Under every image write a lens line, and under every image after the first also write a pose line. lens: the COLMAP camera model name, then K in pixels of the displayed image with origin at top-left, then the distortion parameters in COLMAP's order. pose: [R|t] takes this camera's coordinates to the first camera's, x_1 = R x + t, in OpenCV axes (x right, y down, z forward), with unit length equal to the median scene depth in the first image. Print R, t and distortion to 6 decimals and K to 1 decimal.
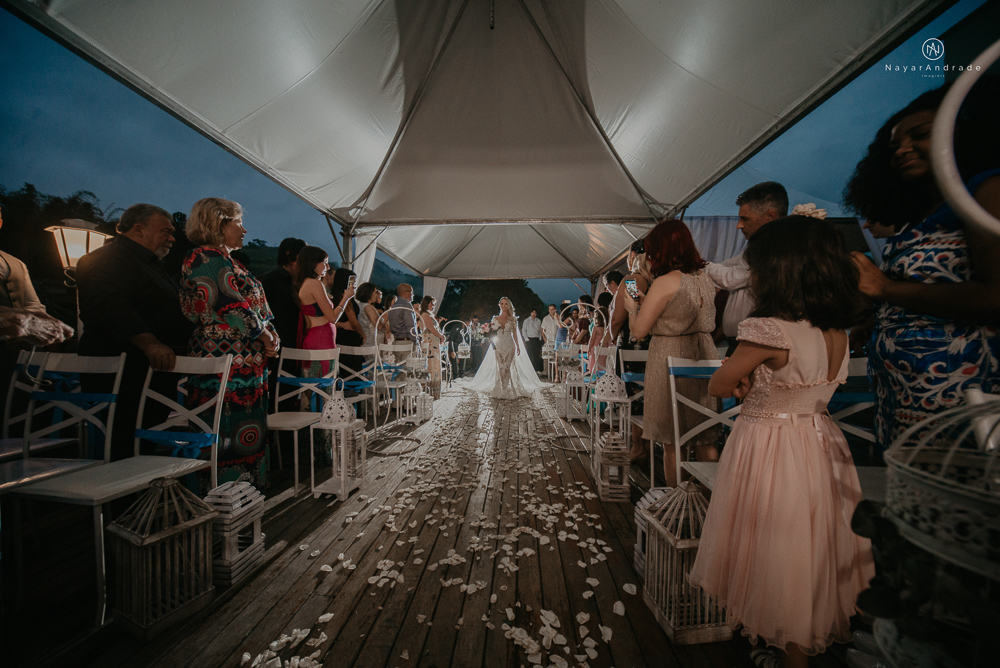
lens RADIAL K [[343.2, 0, 496.4], [0, 343.2, 334.1], [0, 0, 1]] dist [0.000854, 0.000000]
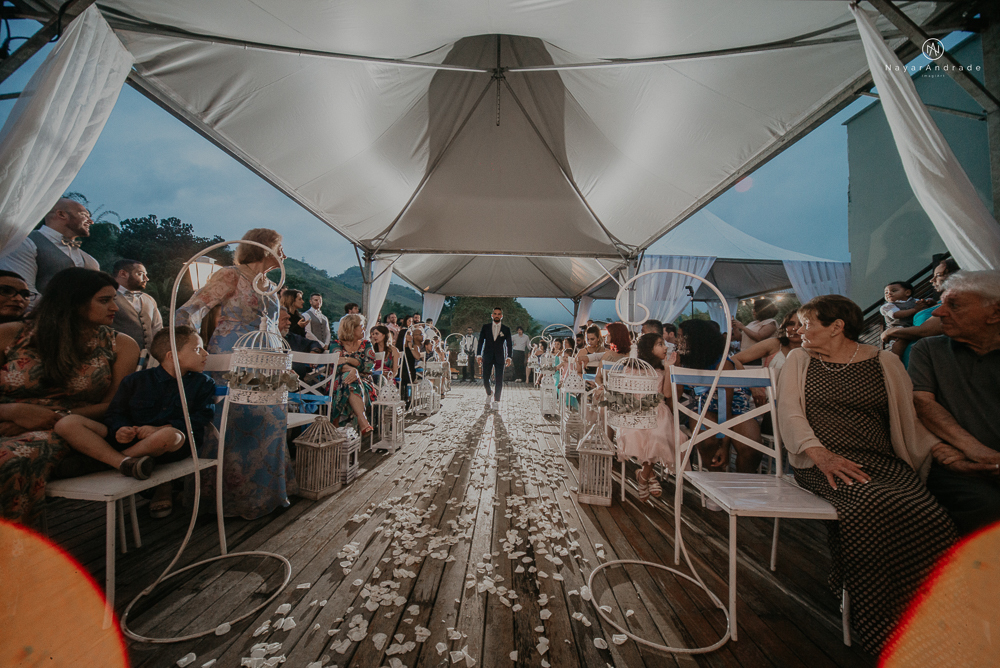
lens RADIAL K [[343.2, 0, 503.5], [0, 343.2, 335.6], [0, 0, 1]] dist [0.000854, 0.000000]
pose [[0.998116, 0.027975, 0.054603, -0.026499], [-0.025995, 0.998990, -0.036645, 0.007445], [-0.055573, 0.035156, 0.997836, -0.223941]]
